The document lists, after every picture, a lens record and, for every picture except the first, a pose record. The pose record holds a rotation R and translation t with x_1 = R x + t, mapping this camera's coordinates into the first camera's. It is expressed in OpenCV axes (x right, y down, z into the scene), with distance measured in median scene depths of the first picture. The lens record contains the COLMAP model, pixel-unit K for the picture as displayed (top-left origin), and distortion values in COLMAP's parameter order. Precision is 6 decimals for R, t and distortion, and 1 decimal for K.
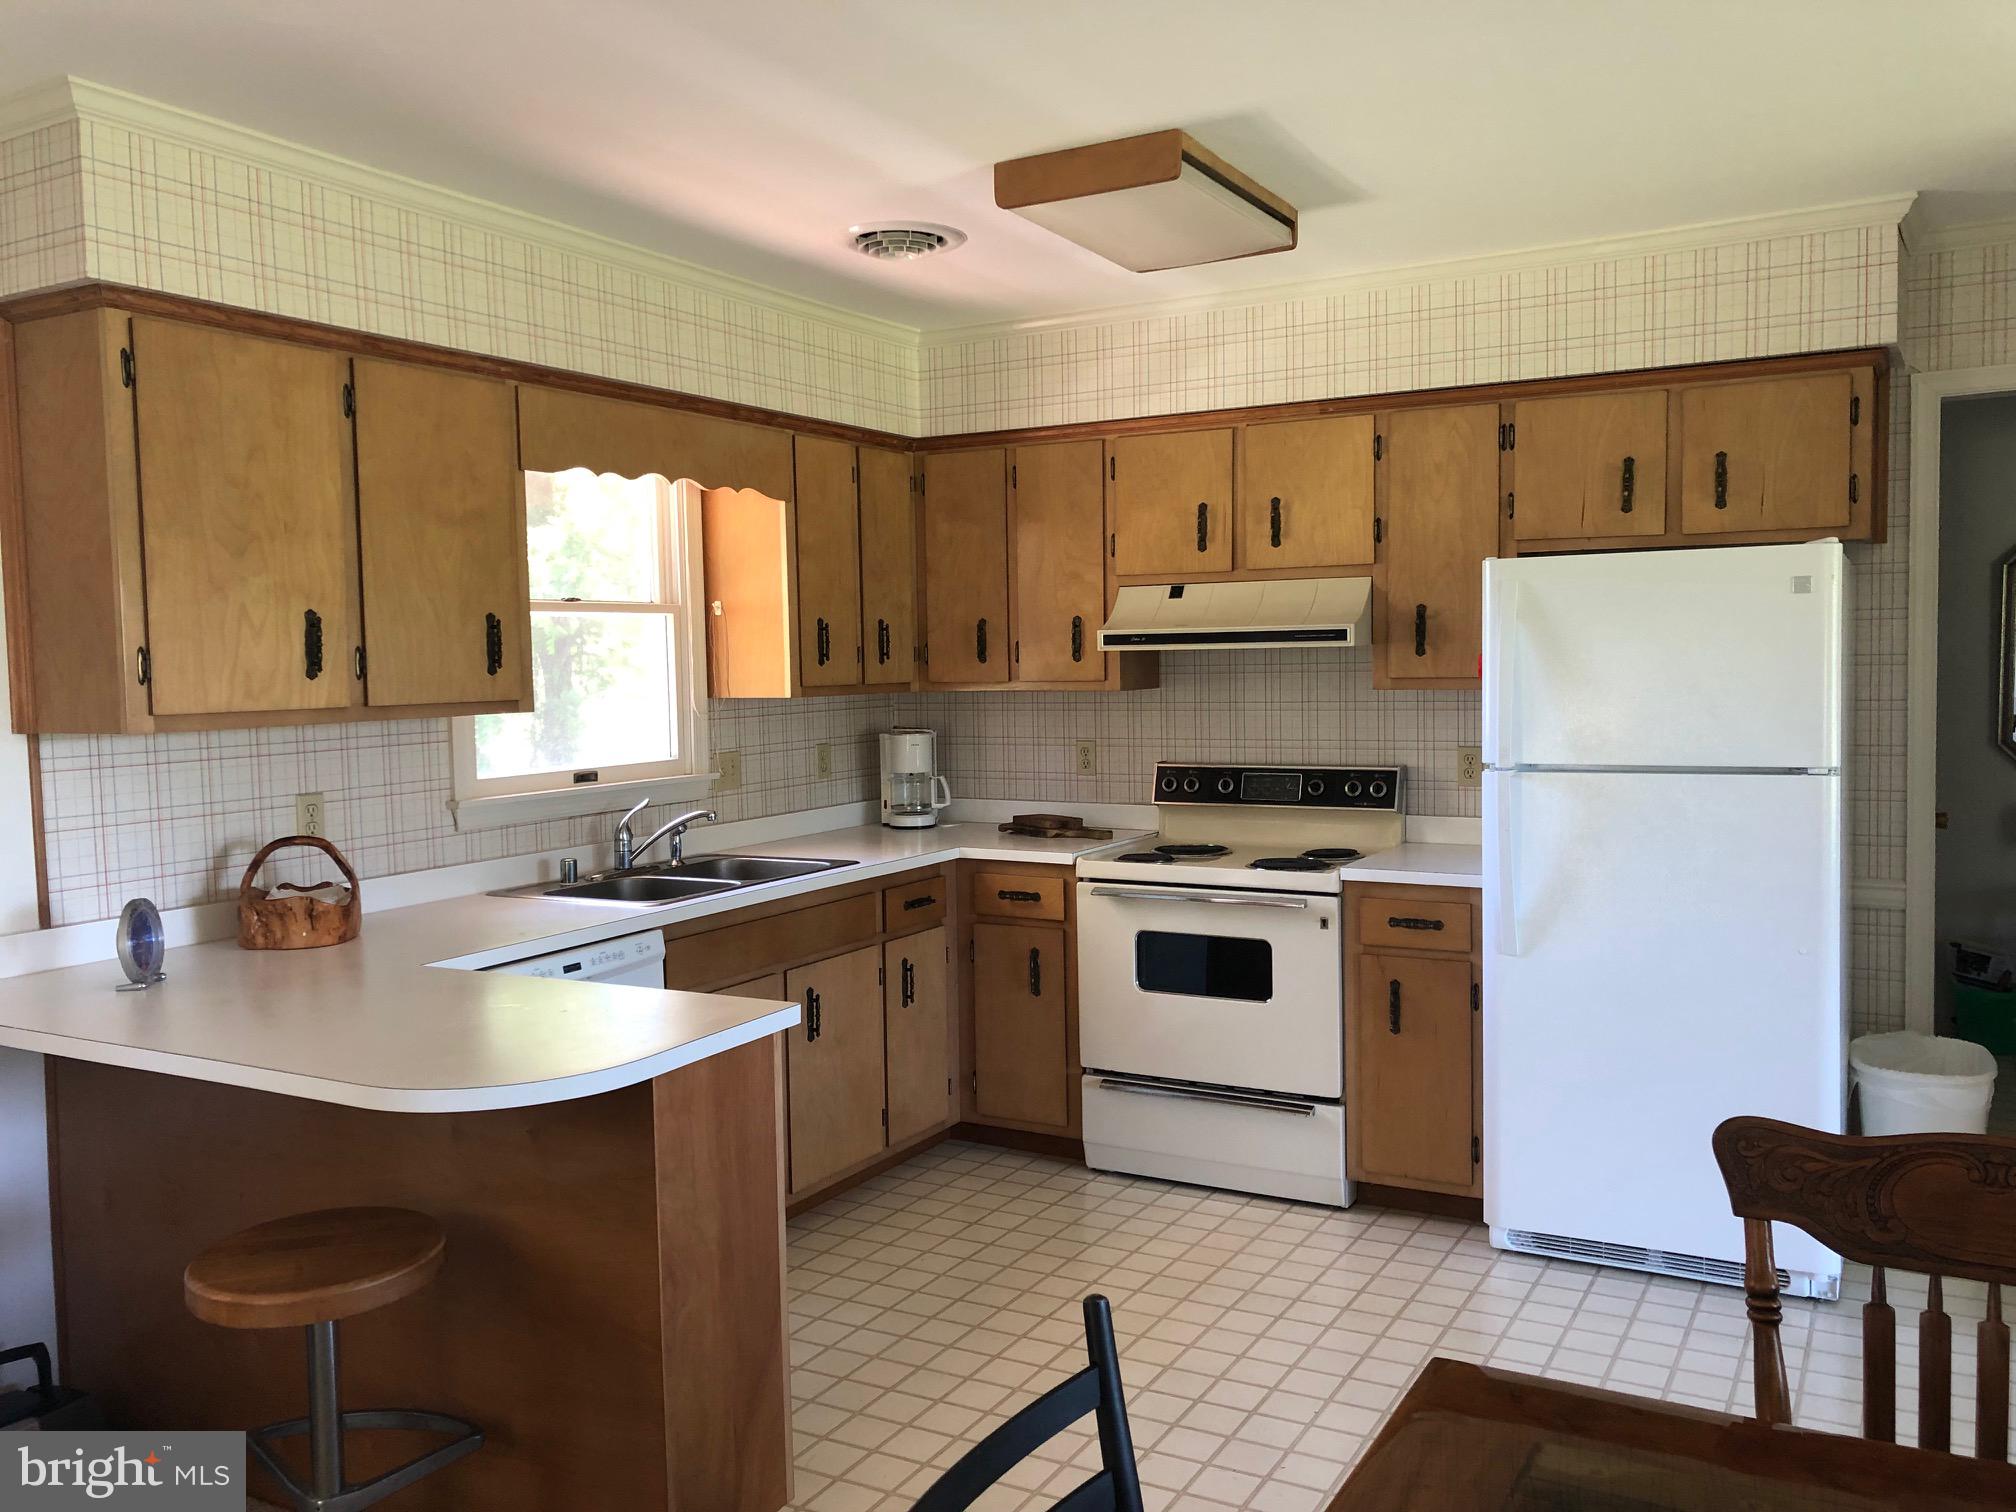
lens RADIAL K [[1651.2, 0, 996.6], [0, 1651.2, 761.9], [0, 0, 1]] dist [0.081651, -0.065077]
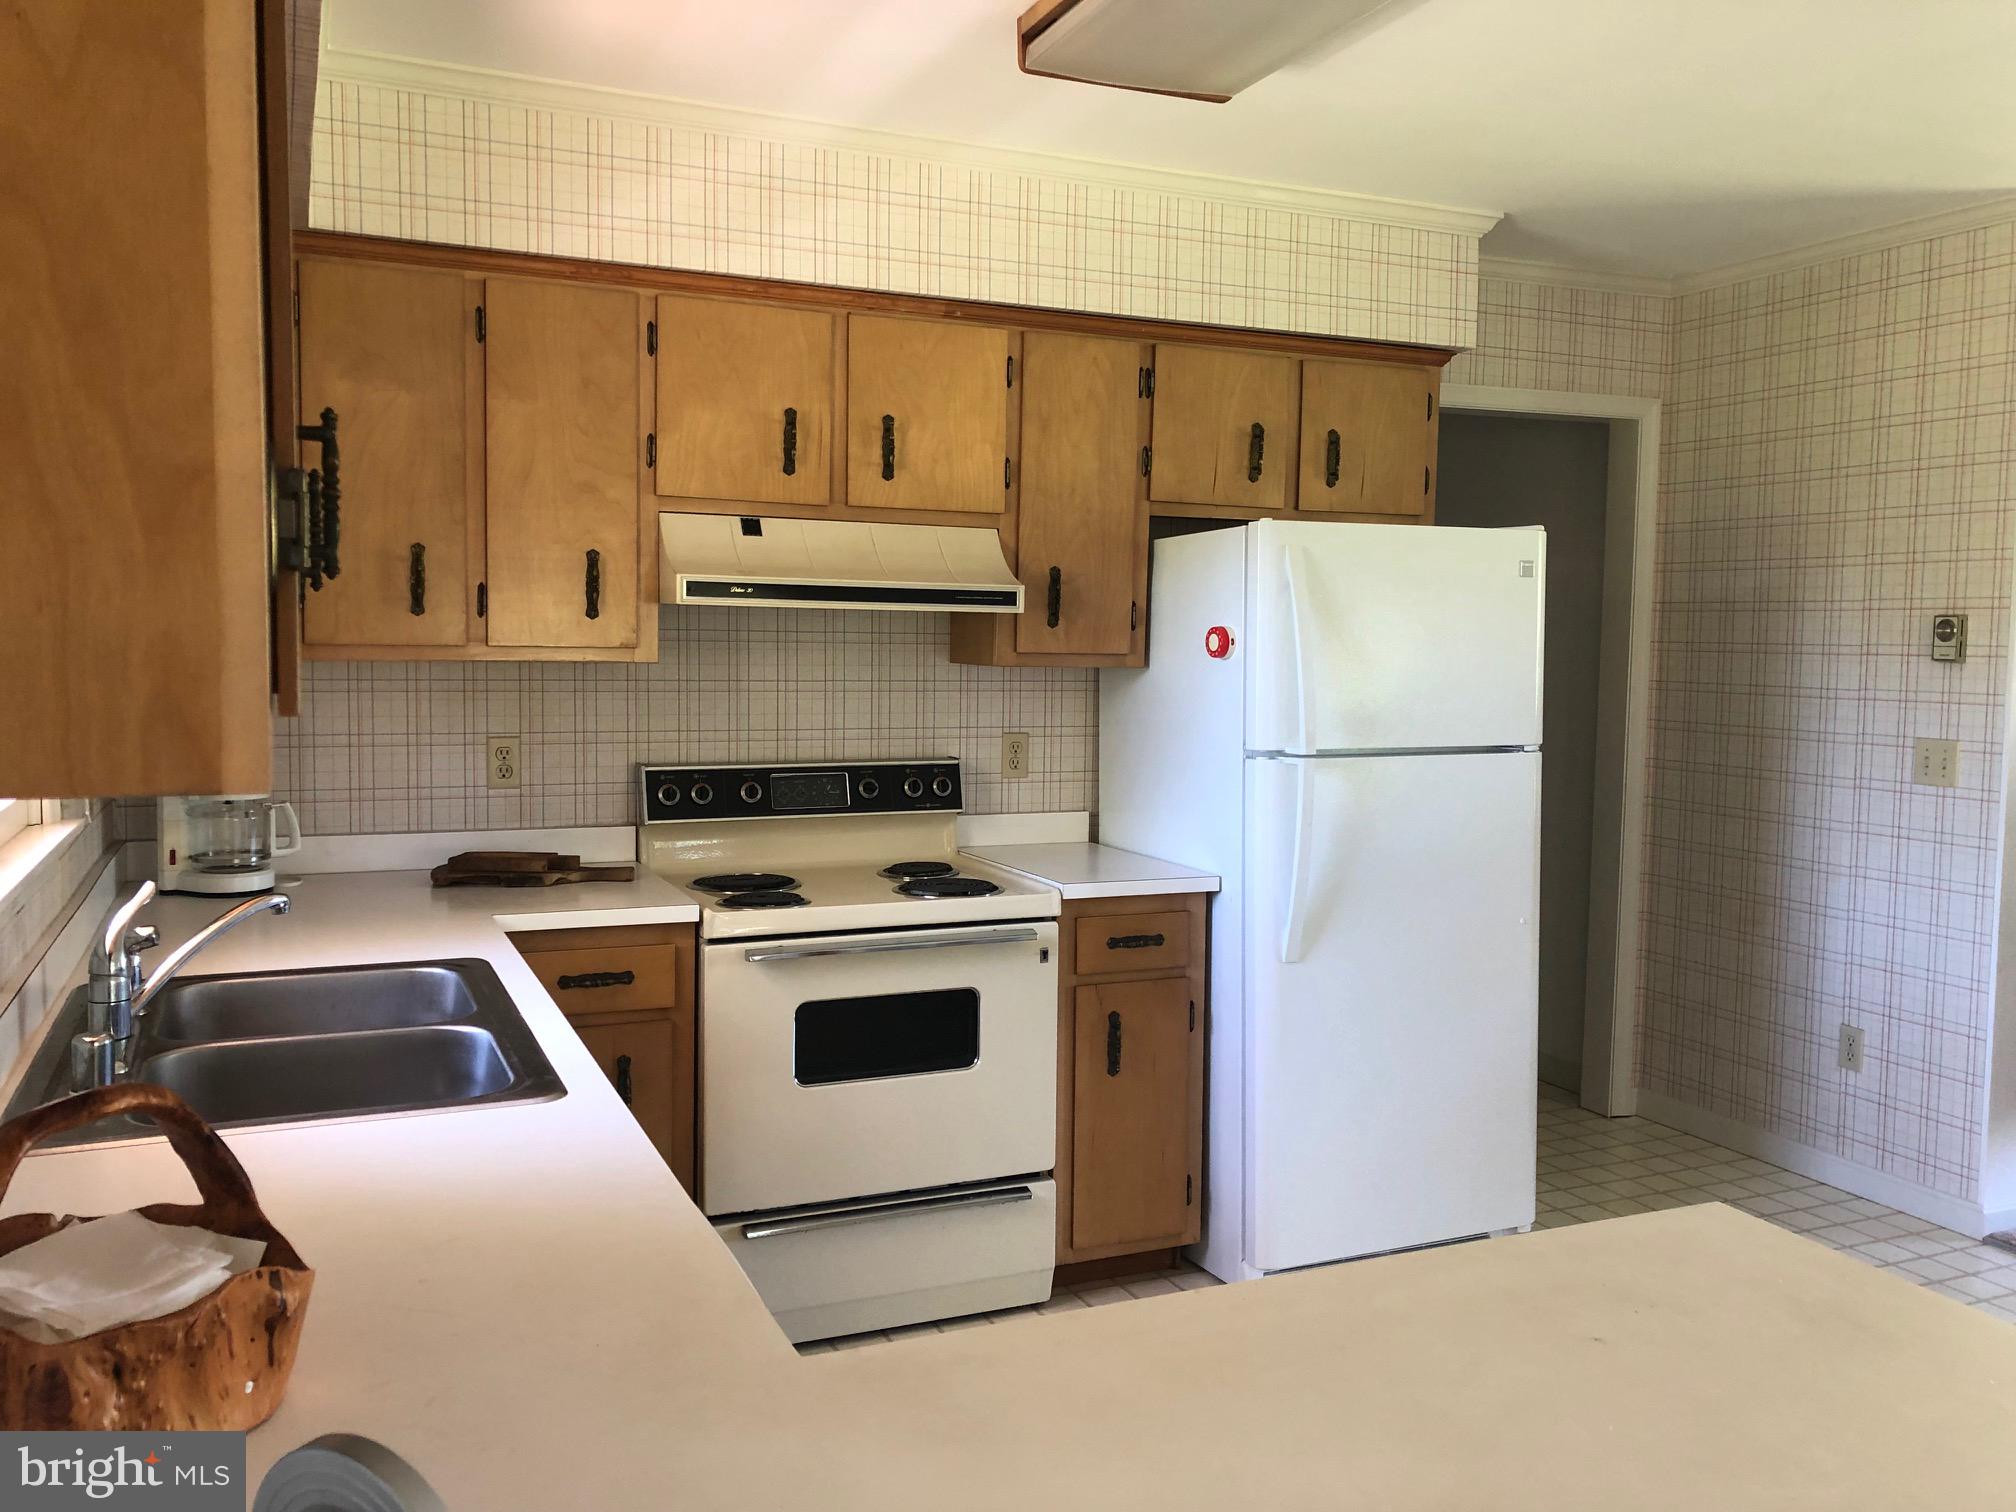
lens RADIAL K [[1651.2, 0, 1009.3], [0, 1651.2, 755.0], [0, 0, 1]] dist [0.081651, -0.065077]
pose [[0.598514, -0.033884, 0.800395, -0.423509], [0.028004, 0.999379, 0.021367, -0.016612], [-0.800622, 0.009626, 0.599092, 0.498932]]
